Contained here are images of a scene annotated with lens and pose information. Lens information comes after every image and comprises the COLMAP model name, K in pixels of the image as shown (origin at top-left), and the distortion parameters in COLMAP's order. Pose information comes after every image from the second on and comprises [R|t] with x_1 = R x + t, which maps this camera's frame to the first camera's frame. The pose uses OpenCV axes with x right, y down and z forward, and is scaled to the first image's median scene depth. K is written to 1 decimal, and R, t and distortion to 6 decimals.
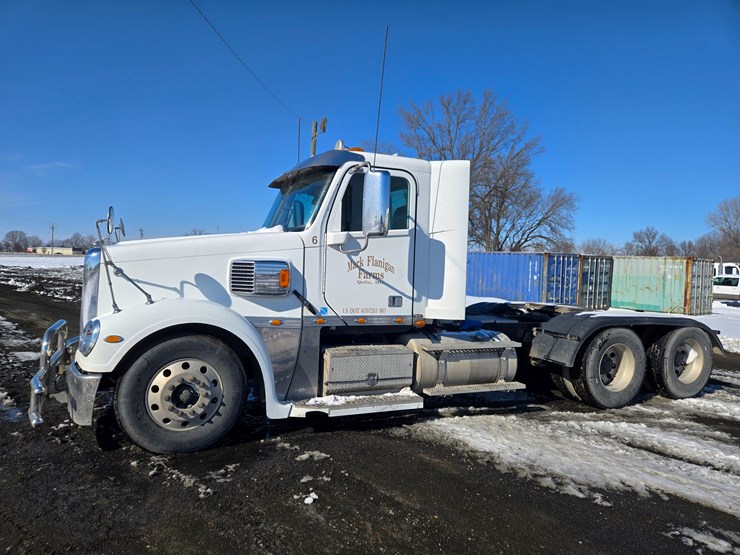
lens RADIAL K [[491.8, 0, 363.3], [0, 491.8, 273.0], [0, 0, 1]] dist [0.084780, -0.063434]
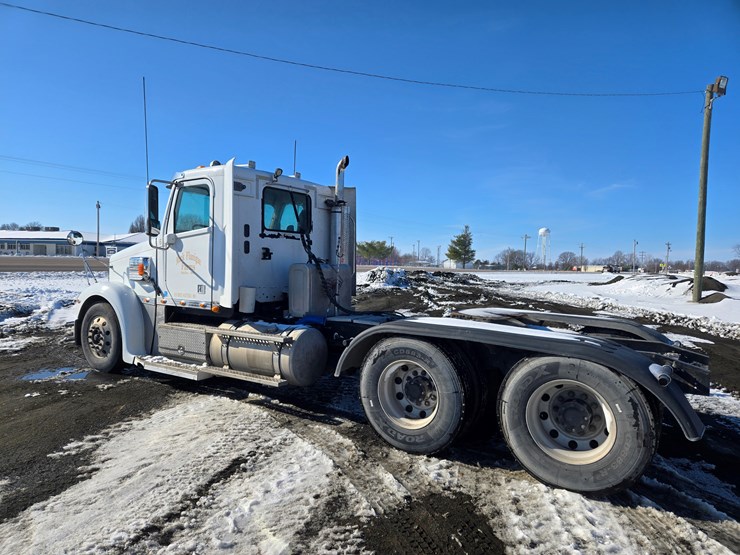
lens RADIAL K [[491.8, 0, 361.4], [0, 491.8, 281.3], [0, 0, 1]] dist [0.084780, -0.063434]
pose [[0.532619, 0.001039, -0.846354, 1.321211], [-0.016679, 0.999818, -0.009269, 0.045045], [0.846191, 0.019053, 0.532540, 0.705761]]
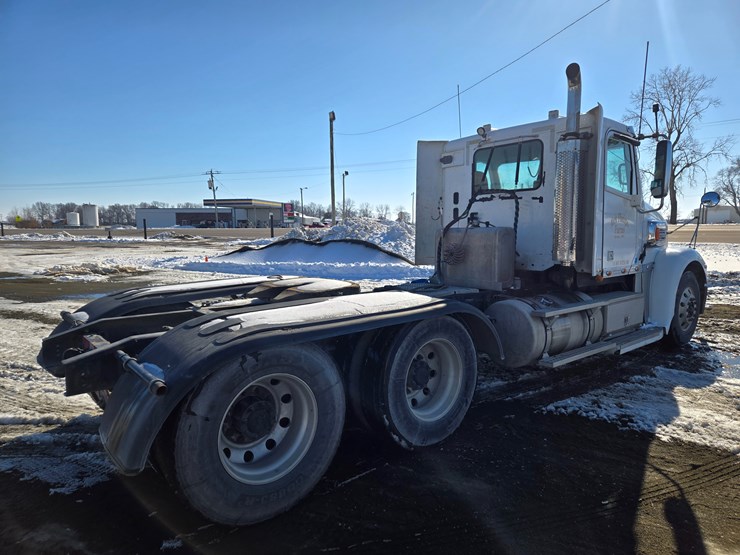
lens RADIAL K [[491.8, 0, 374.6], [0, 491.8, 279.6], [0, 0, 1]] dist [0.084780, -0.063434]
pose [[-0.958359, -0.005323, -0.285515, 0.718724], [-0.038089, 0.993276, 0.109328, -0.006939], [0.283013, 0.115651, -0.952118, 2.334252]]
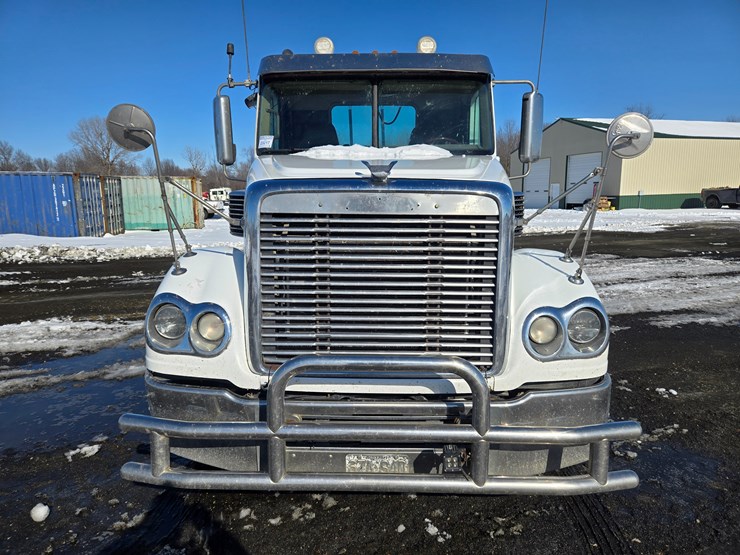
lens RADIAL K [[491.8, 0, 367.8], [0, 491.8, 278.3], [0, 0, 1]] dist [0.084780, -0.063434]
pose [[0.410464, -0.198355, 0.890042, -0.964671], [0.044765, 0.979261, 0.197595, -0.053254], [-0.910777, -0.041263, 0.410831, 0.802572]]
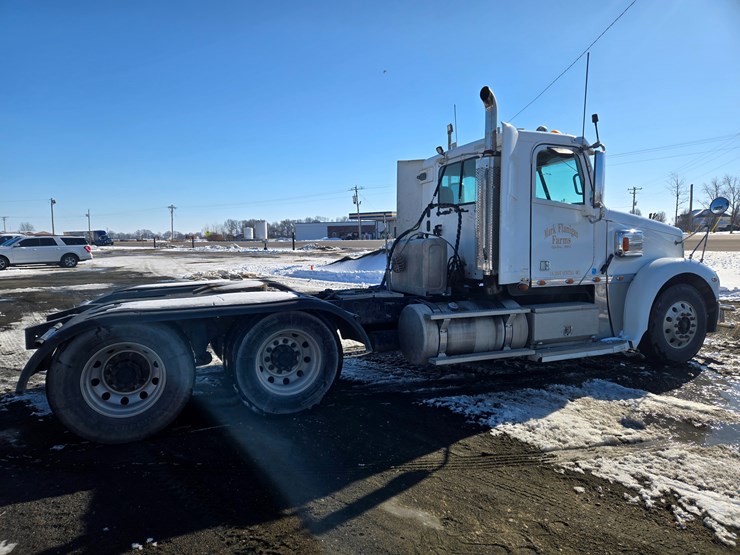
lens RADIAL K [[491.8, 0, 362.0], [0, 491.8, 280.2], [0, 0, 1]] dist [0.084780, -0.063434]
pose [[-0.998923, -0.029866, 0.035518, 0.270501], [-0.026170, 0.994611, 0.100315, -0.027904], [-0.038322, 0.099278, -0.994322, 2.561337]]
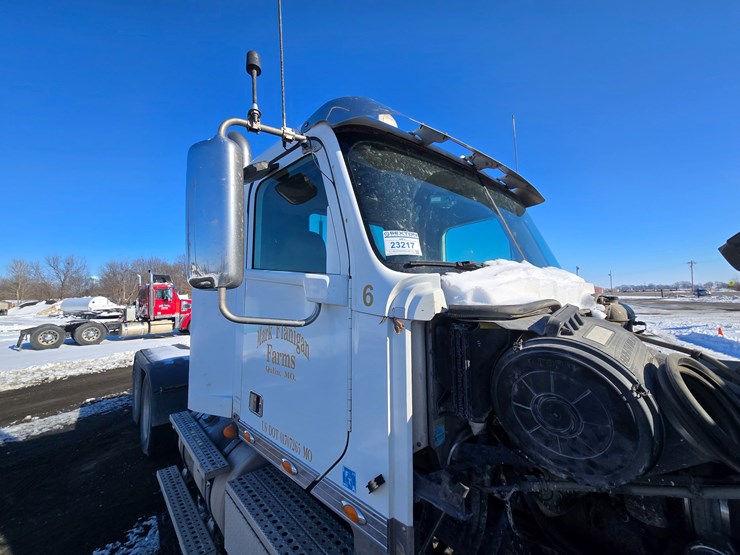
lens RADIAL K [[300.9, 0, 365.8], [0, 300.9, 277.4], [0, 0, 1]] dist [0.002502, -0.000423]
pose [[-0.301758, 0.030477, 0.952897, -0.468733], [0.025185, 0.999395, -0.023989, -0.088664], [-0.953052, 0.016760, -0.302343, 1.395042]]
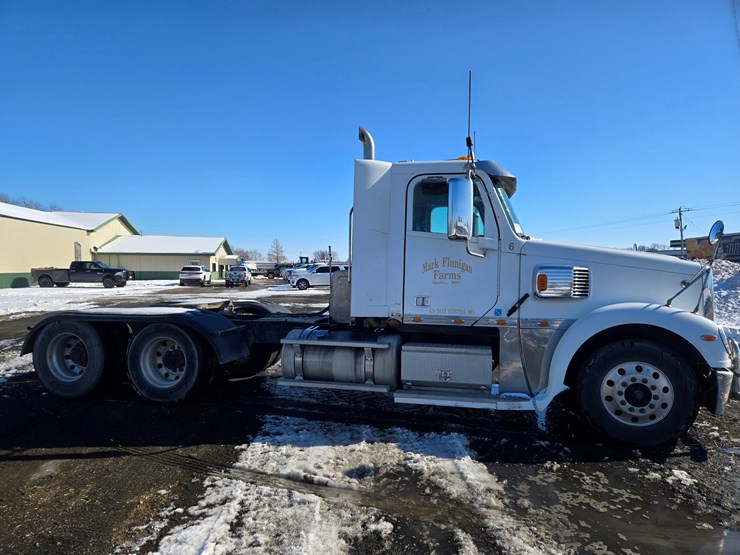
lens RADIAL K [[491.8, 0, 364.1], [0, 491.8, 284.4], [0, 0, 1]] dist [0.084780, -0.063434]
pose [[-0.790386, -0.063048, 0.609356, -0.648474], [-0.028094, 0.997374, 0.066754, -0.062103], [-0.611965, 0.035642, -0.790081, 2.324843]]
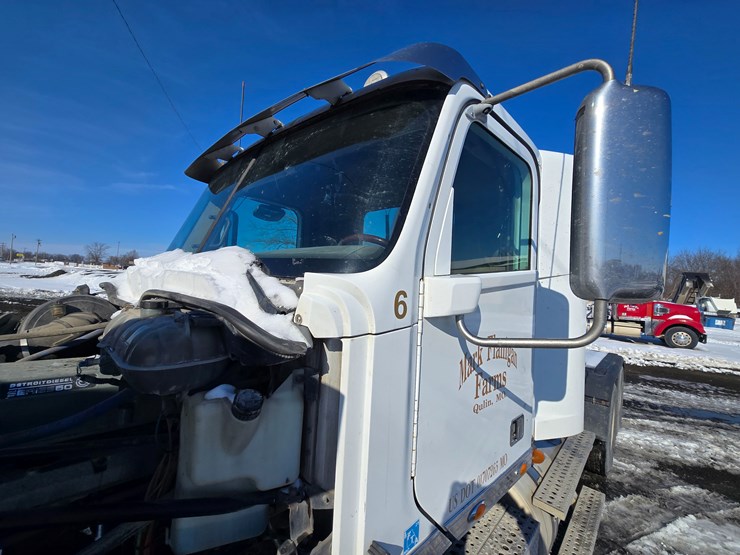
lens RADIAL K [[300.9, 0, 368.5], [0, 300.9, 277.1], [0, 0, 1]] dist [0.002502, -0.000423]
pose [[0.927276, 0.023659, 0.373630, -0.173576], [-0.012000, 0.999367, -0.033501, -0.073159], [-0.374186, 0.026581, 0.926973, 0.810751]]
